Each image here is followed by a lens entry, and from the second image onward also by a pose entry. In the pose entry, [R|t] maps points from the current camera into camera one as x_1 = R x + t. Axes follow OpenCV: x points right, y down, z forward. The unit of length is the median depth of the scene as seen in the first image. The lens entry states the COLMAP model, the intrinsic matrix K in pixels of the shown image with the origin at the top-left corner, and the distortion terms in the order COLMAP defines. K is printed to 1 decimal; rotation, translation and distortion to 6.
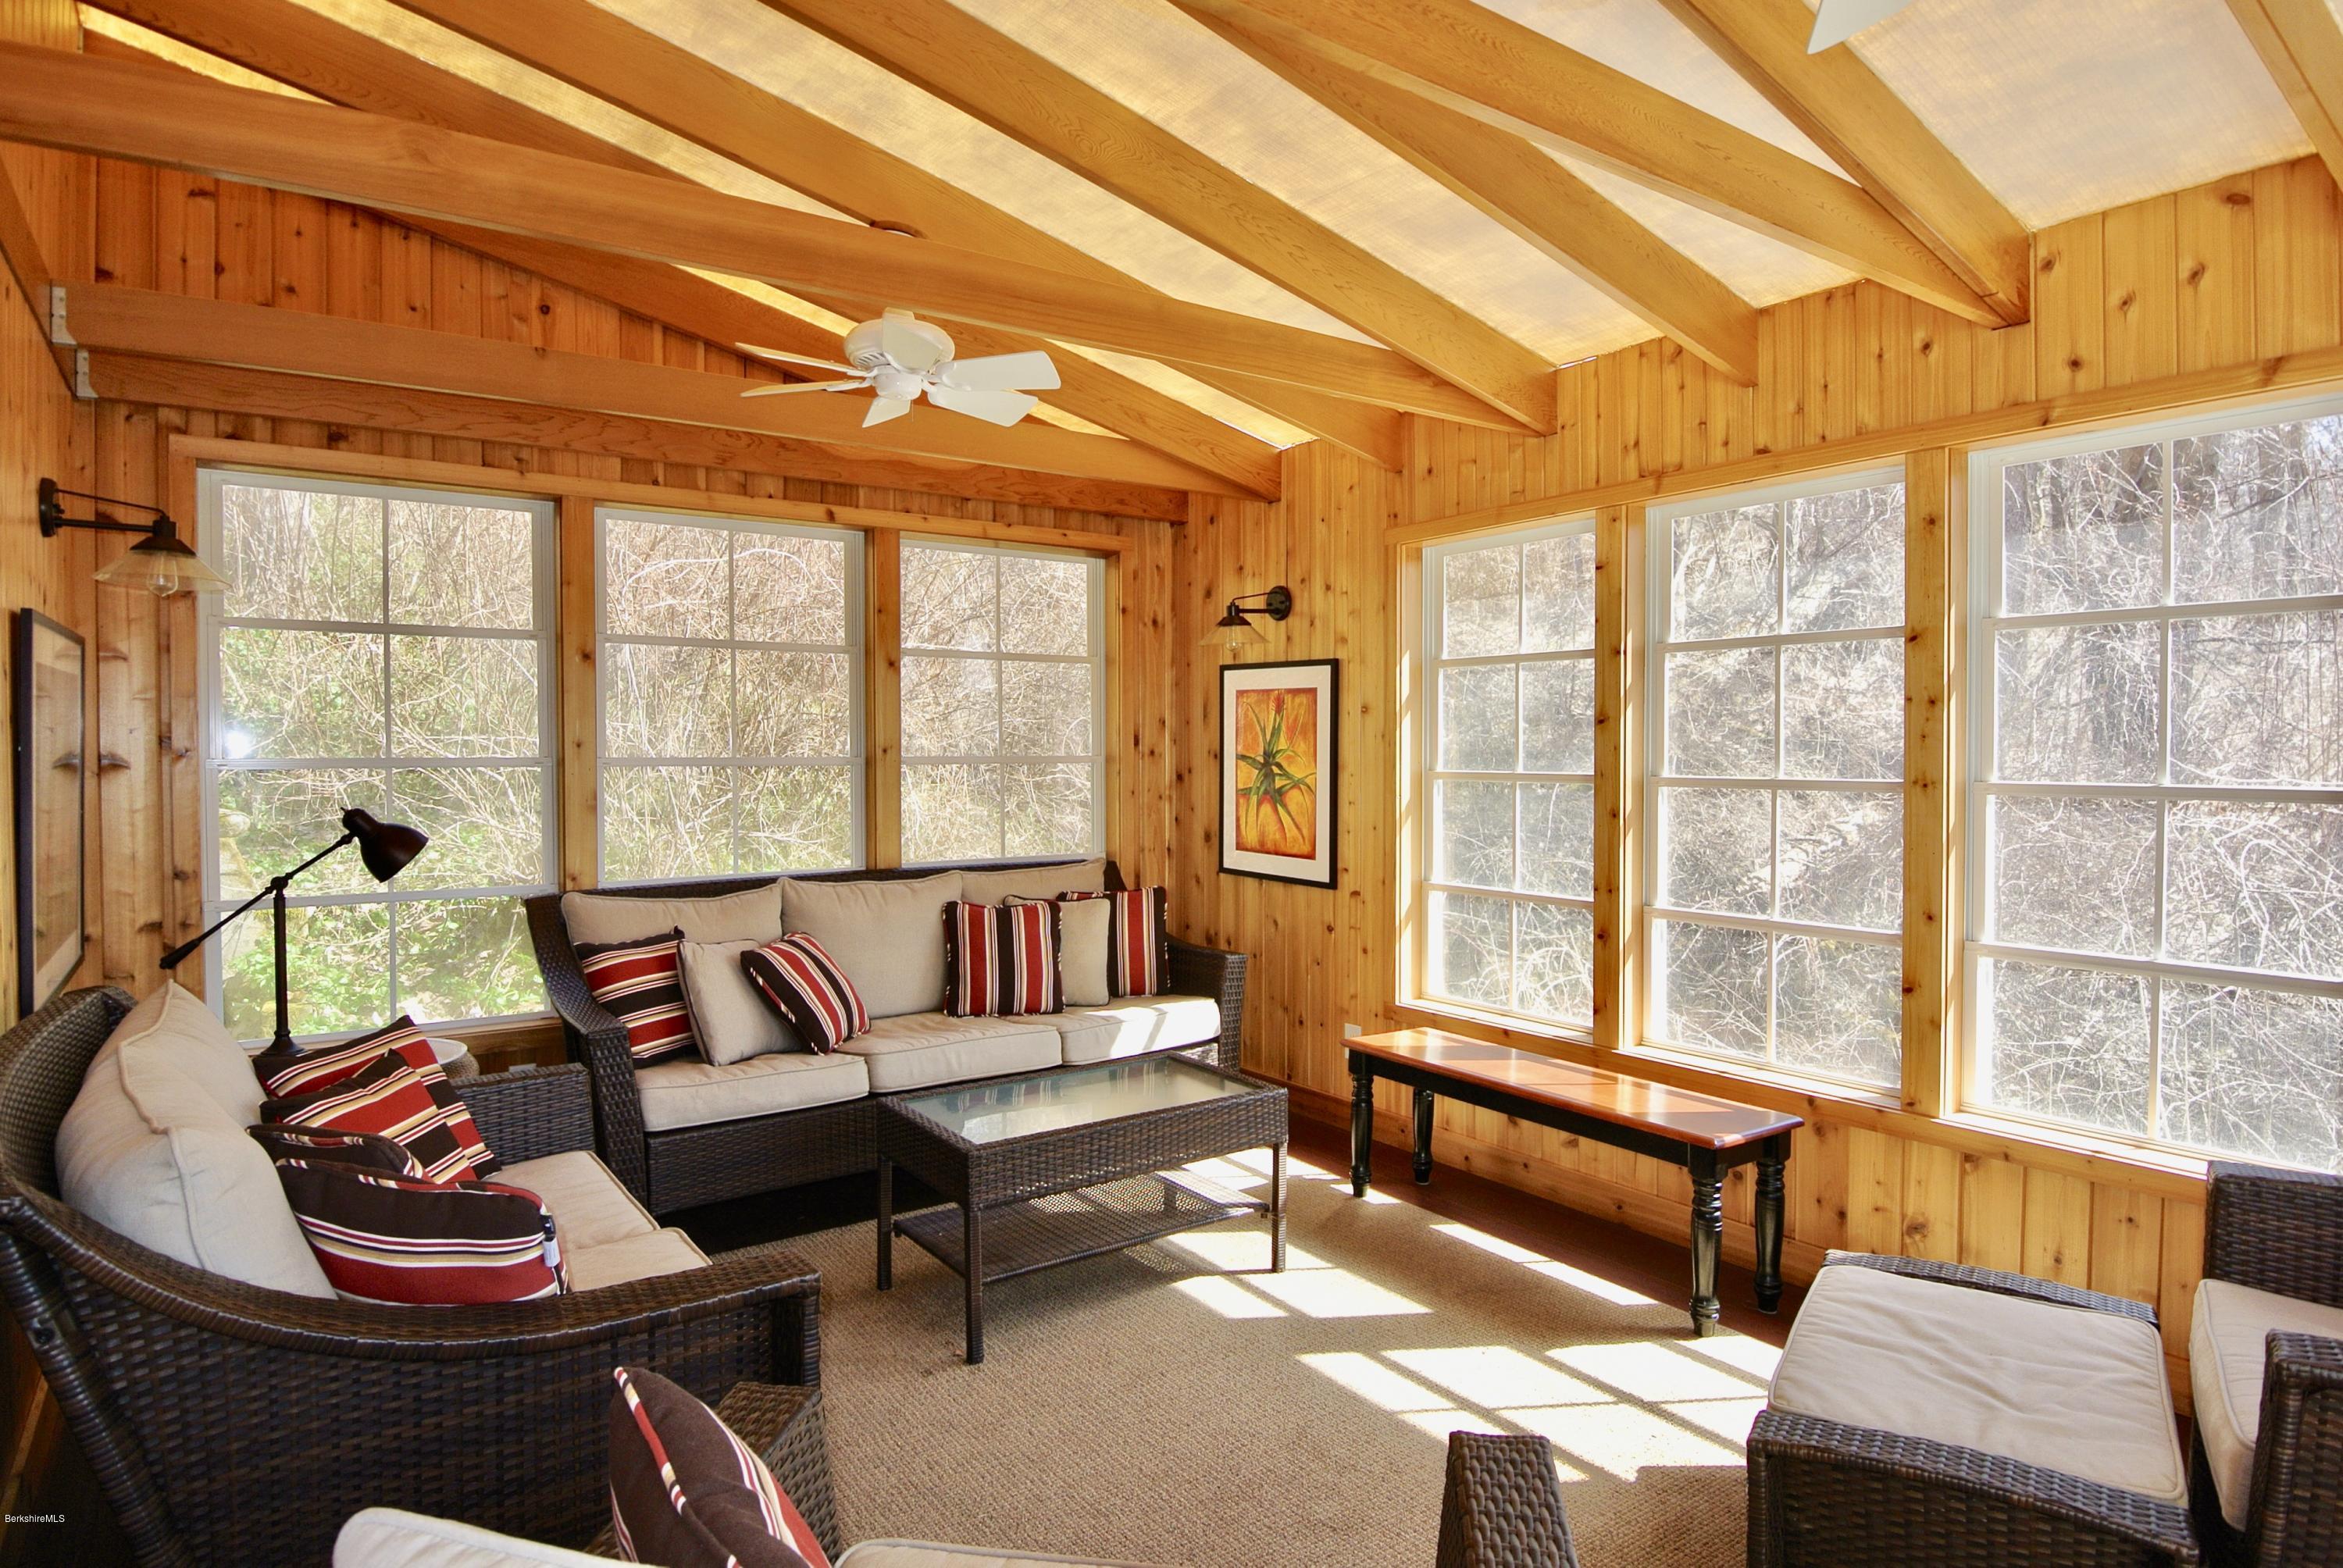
lens RADIAL K [[1307.7, 0, 1180.8], [0, 1307.7, 758.7], [0, 0, 1]] dist [-0.003494, -0.009327]
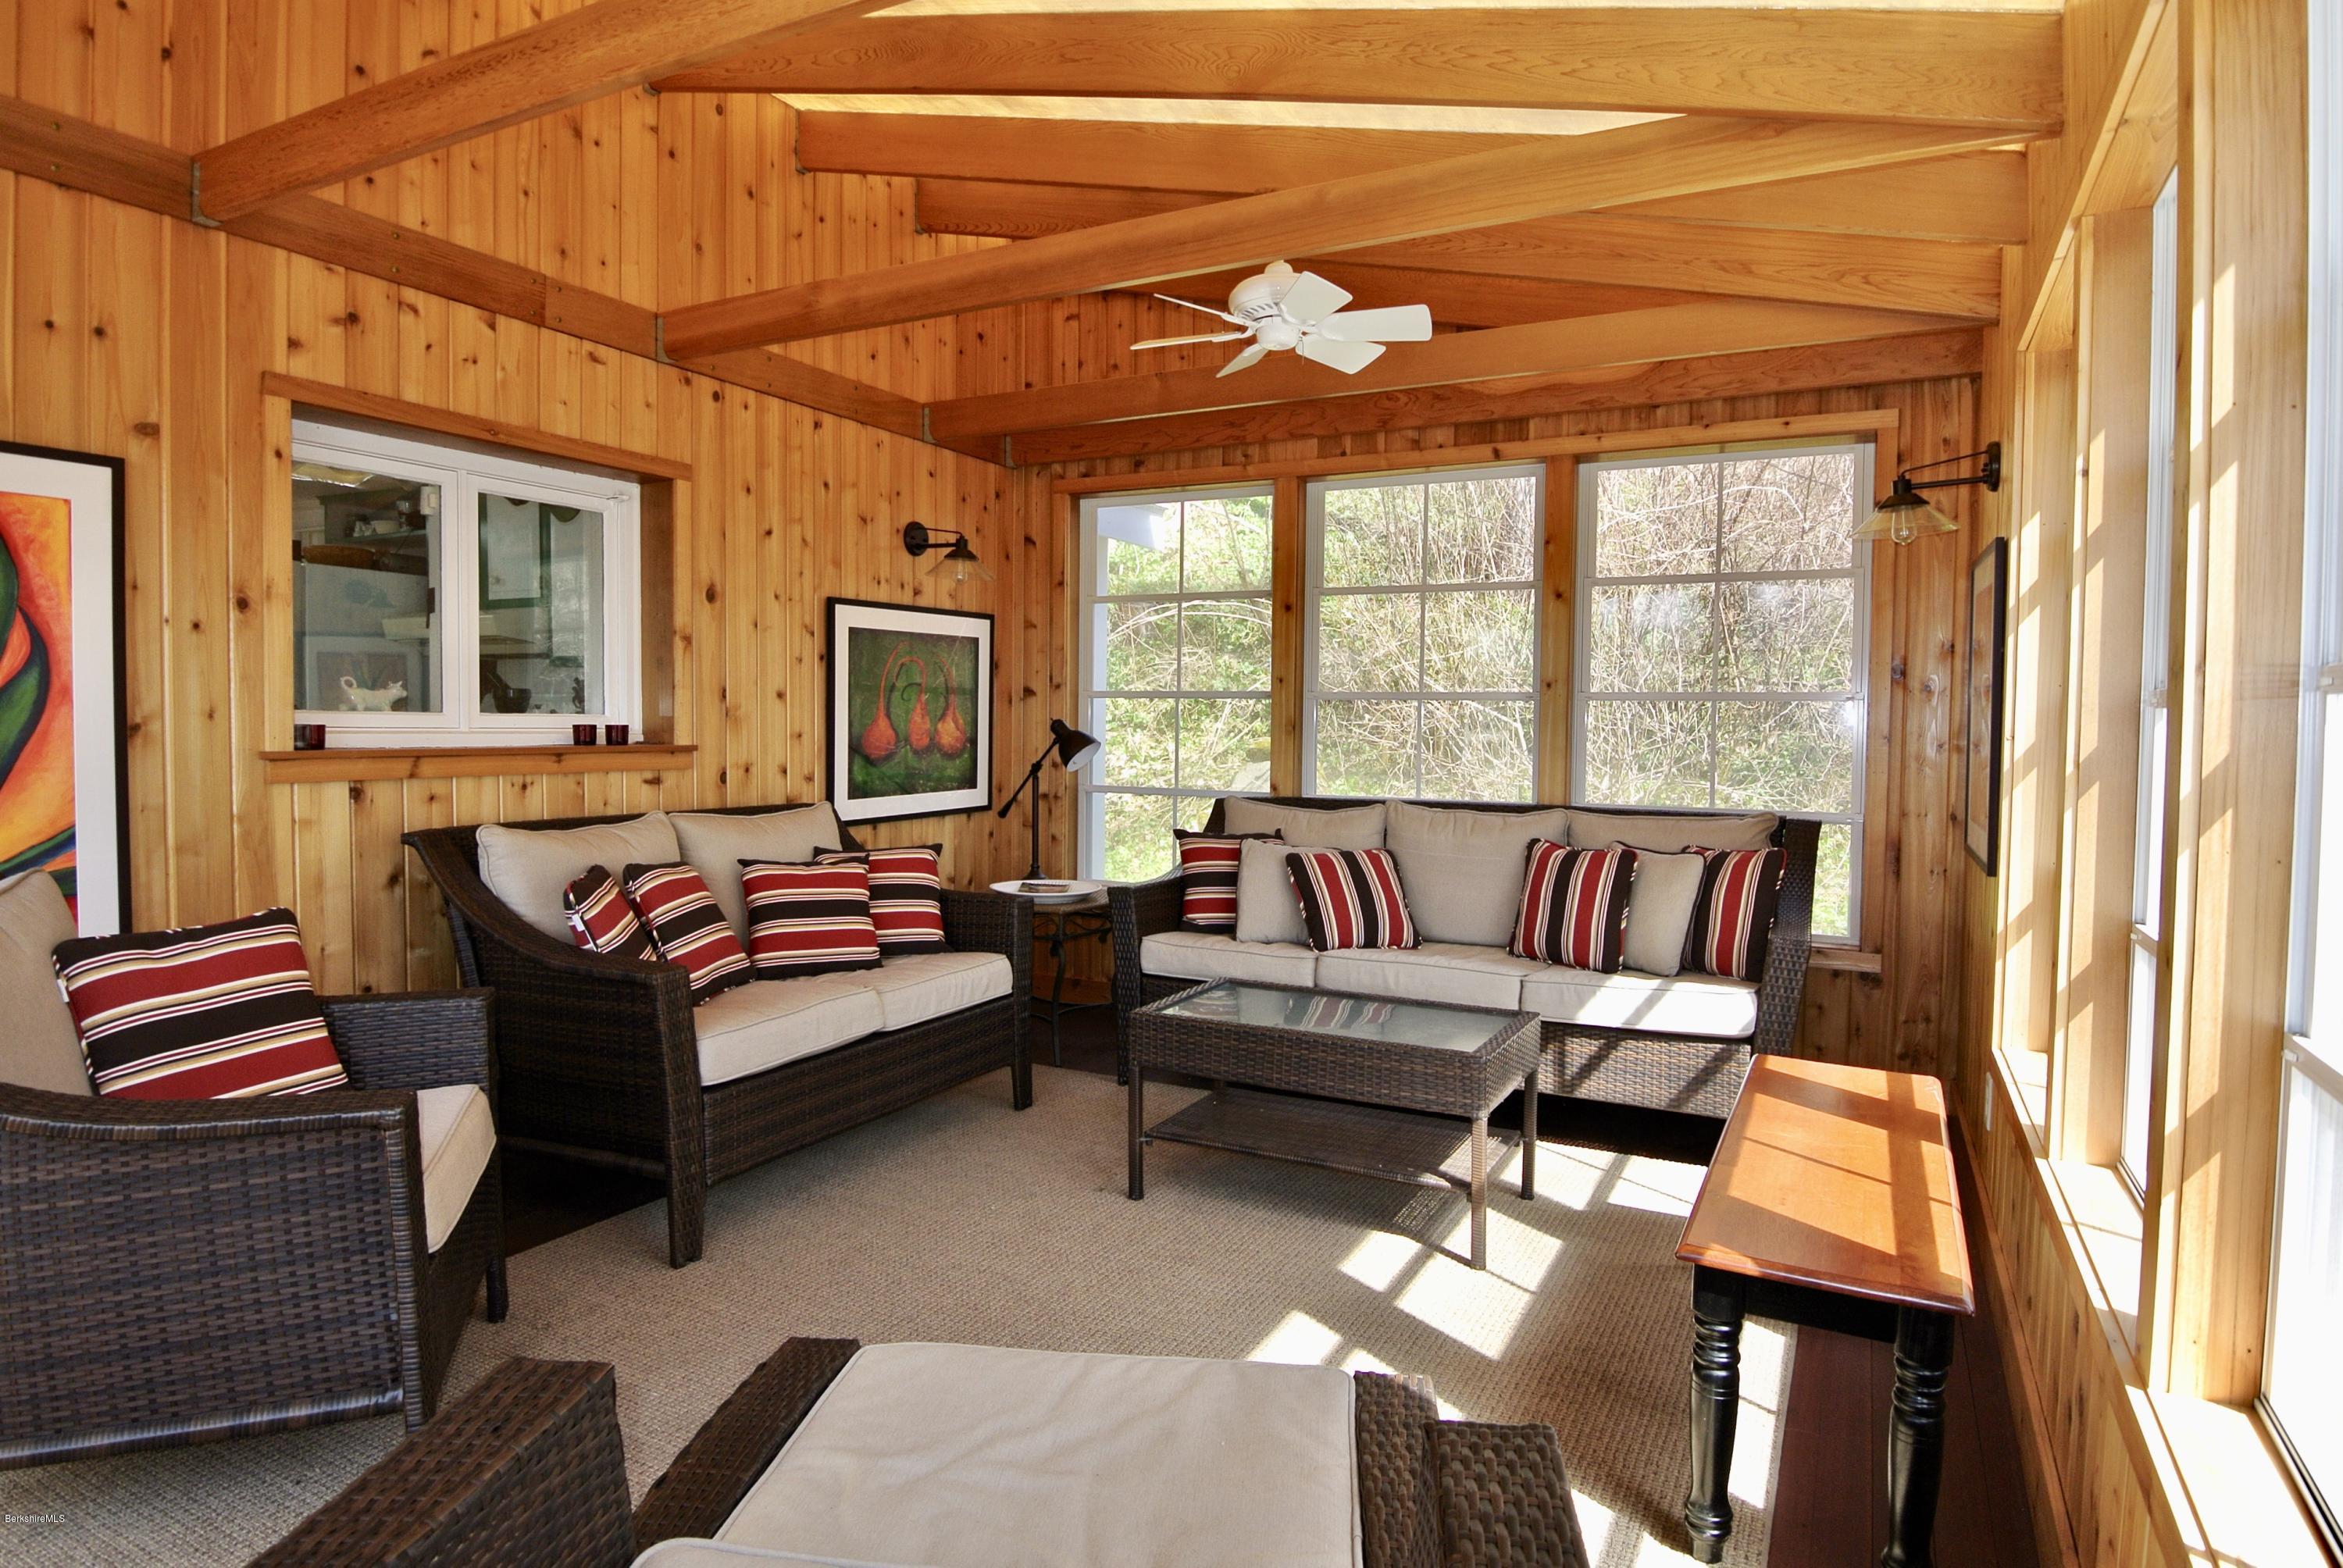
lens RADIAL K [[1307.7, 0, 1186.3], [0, 1307.7, 803.7], [0, 0, 1]] dist [-0.003494, -0.009327]
pose [[0.458512, 0.075650, -0.885463, 0.615109], [-0.010090, 0.996749, 0.079933, 0.007401], [0.888631, -0.027716, 0.457784, 0.353389]]
